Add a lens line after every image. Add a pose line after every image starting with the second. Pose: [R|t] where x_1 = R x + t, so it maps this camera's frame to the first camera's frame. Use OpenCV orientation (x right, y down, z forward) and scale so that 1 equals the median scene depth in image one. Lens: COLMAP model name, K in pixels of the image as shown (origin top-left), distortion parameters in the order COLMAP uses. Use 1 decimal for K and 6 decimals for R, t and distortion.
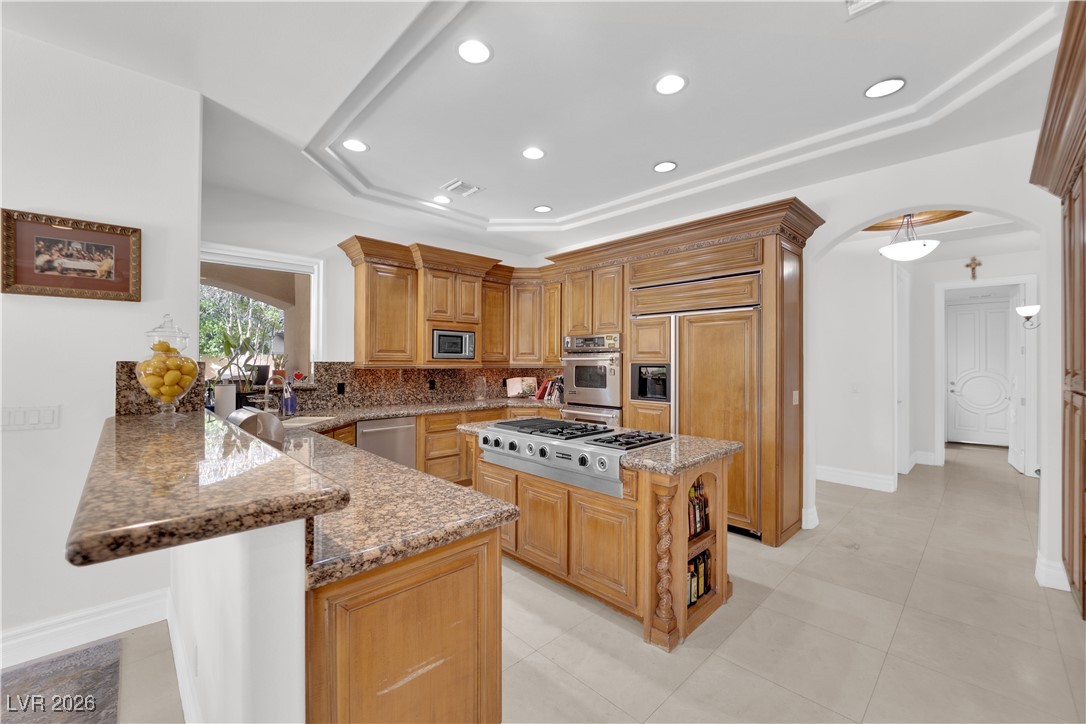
lens RADIAL K [[435.7, 0, 540.7], [0, 435.7, 358.4], [0, 0, 1]] dist [-0.012226, -0.002100]
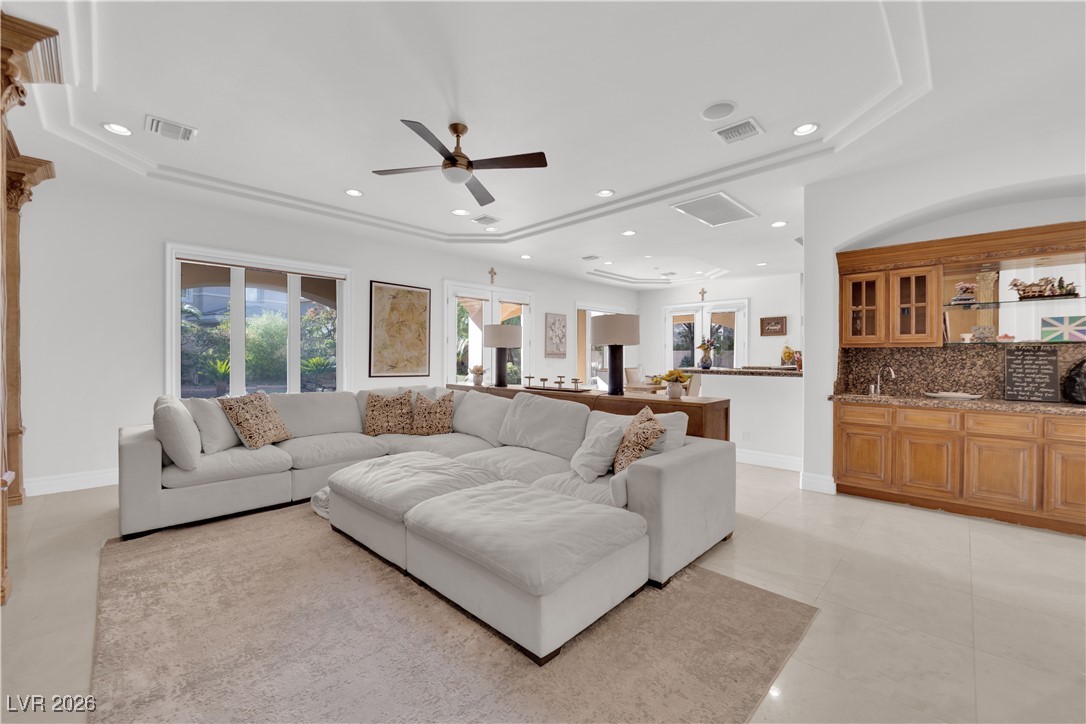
lens RADIAL K [[435.7, 0, 540.5], [0, 435.7, 358.3], [0, 0, 1]] dist [-0.012226, -0.002100]
pose [[0.029565, -0.002337, -0.999560, 1.568136], [0.005315, 0.999983, -0.002180, 0.037060], [0.999549, -0.005248, 0.029577, -0.709137]]
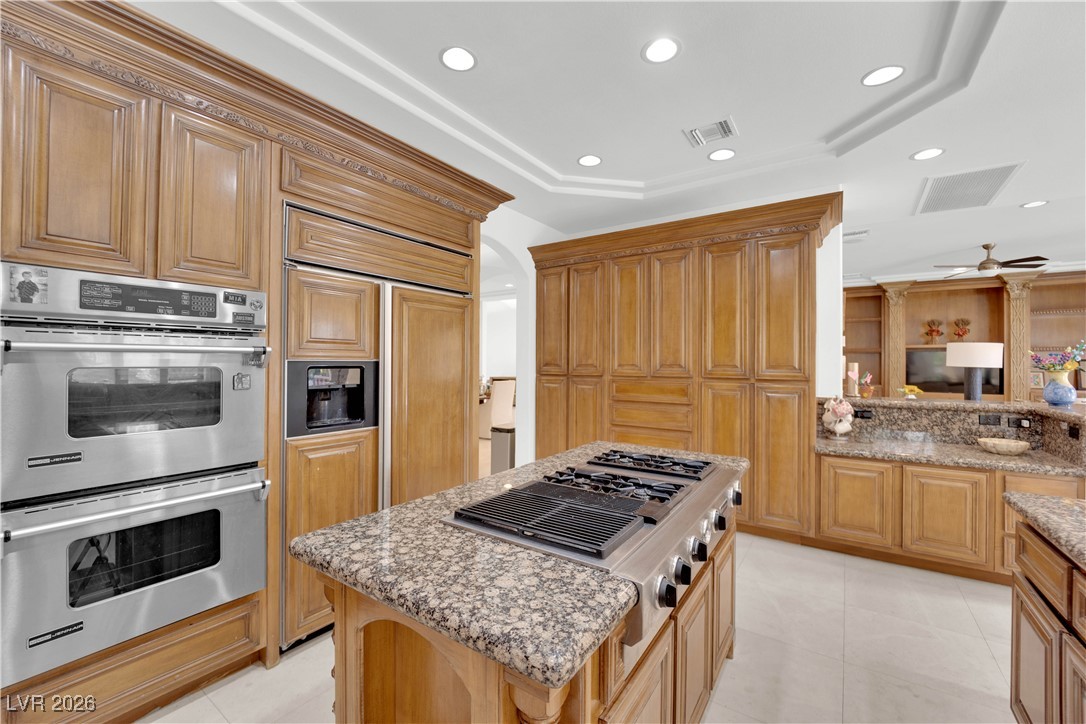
lens RADIAL K [[435.7, 0, 542.6], [0, 435.7, 358.9], [0, 0, 1]] dist [-0.012226, -0.002100]
pose [[-0.198008, 0.000842, 0.980200, -0.319138], [-0.014612, 0.999886, -0.003811, 0.007008], [-0.980091, -0.015077, -0.197973, 0.850054]]
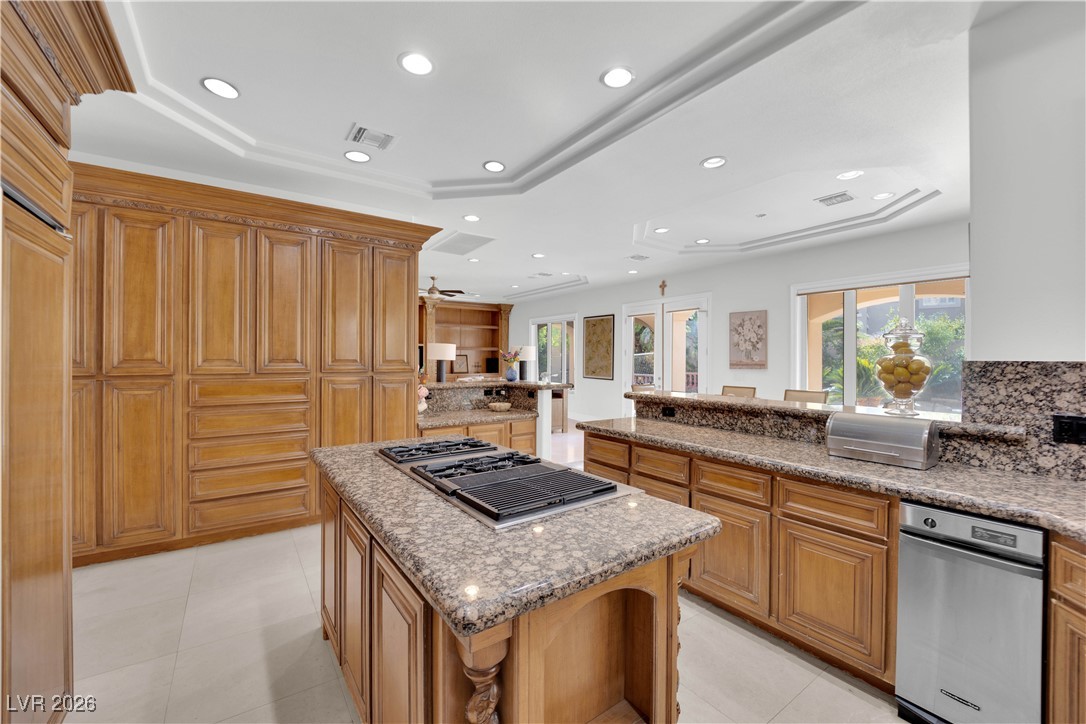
lens RADIAL K [[435.7, 0, 544.2], [0, 435.7, 357.5], [0, 0, 1]] dist [-0.012226, -0.002100]
pose [[-0.989631, -0.010375, 0.143257, -0.073023], [-0.011962, 0.999876, -0.010214, 0.010883], [-0.143133, -0.011822, -0.989633, 1.144233]]
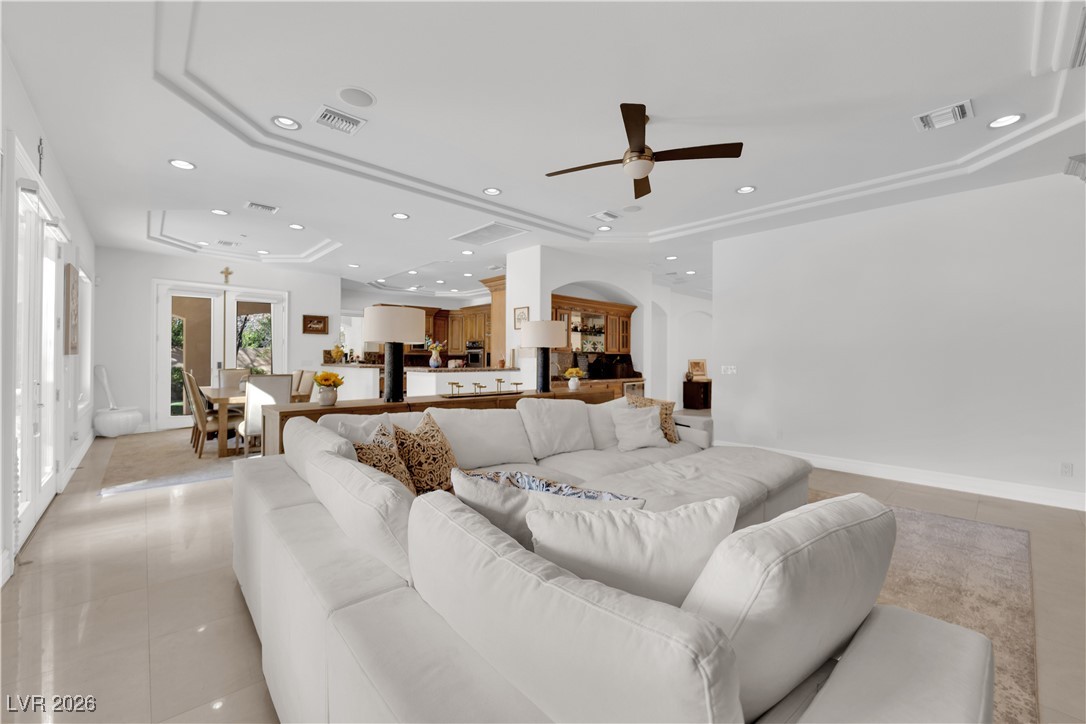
lens RADIAL K [[435.7, 0, 542.5], [0, 435.7, 361.0], [0, 0, 1]] dist [-0.012226, -0.002100]
pose [[0.999873, 0.004654, -0.015251, 0.596207], [-0.004446, 0.999898, 0.013595, 0.025078], [0.015312, -0.013525, 0.999791, -1.613689]]
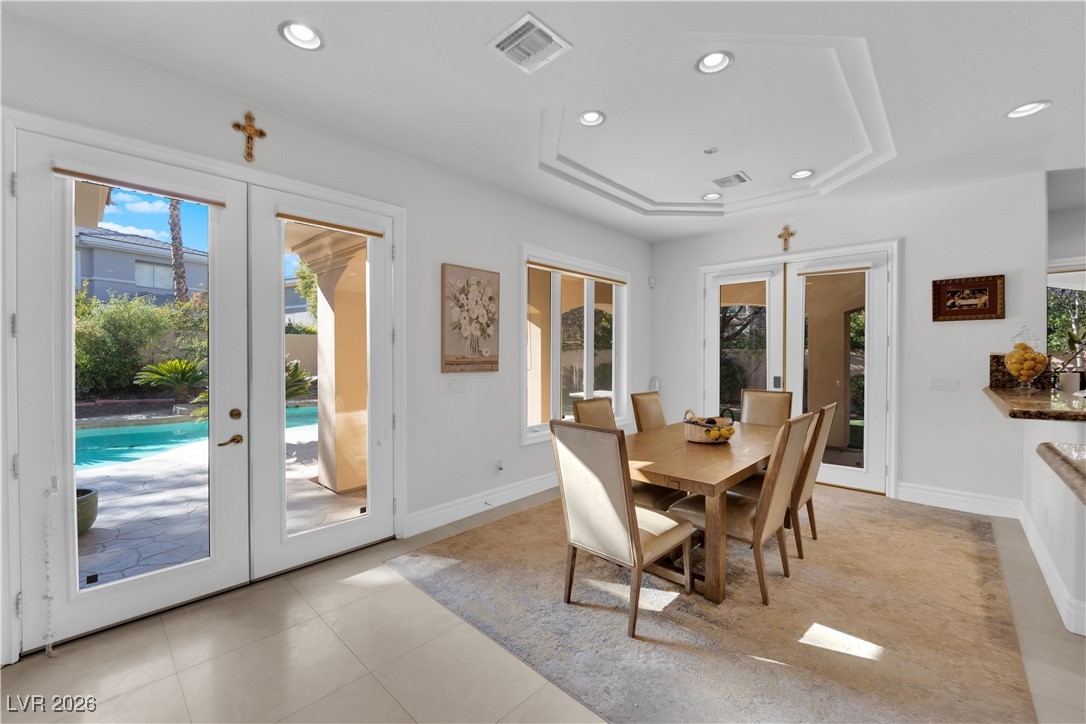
lens RADIAL K [[435.7, 0, 542.9], [0, 435.7, 358.6], [0, 0, 1]] dist [-0.012226, -0.002100]
pose [[0.049186, 0.005559, -0.998774, 0.337897], [0.006925, 0.999959, 0.005906, -0.000916], [0.998766, -0.007207, 0.049145, -0.462278]]
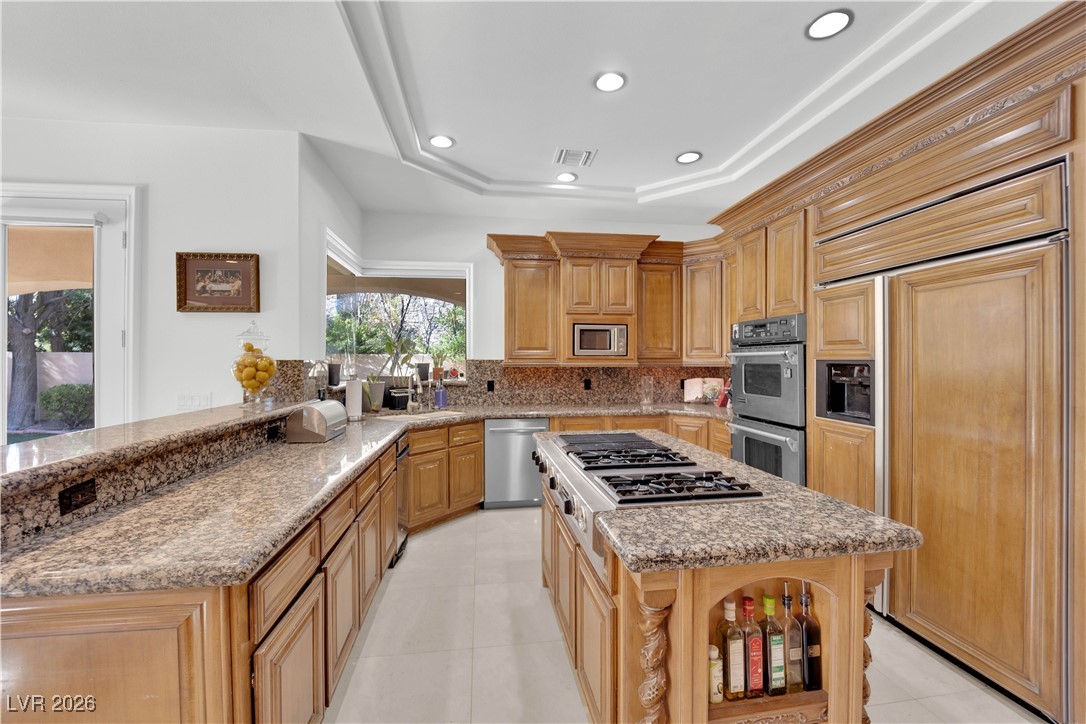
lens RADIAL K [[435.7, 0, 541.4], [0, 435.7, 358.2], [0, 0, 1]] dist [-0.012226, -0.002100]
pose [[0.811037, -0.007297, -0.584949, 0.261038], [0.009286, 0.999957, 0.000401, 0.004921], [0.584921, -0.005757, 0.811070, 0.254851]]
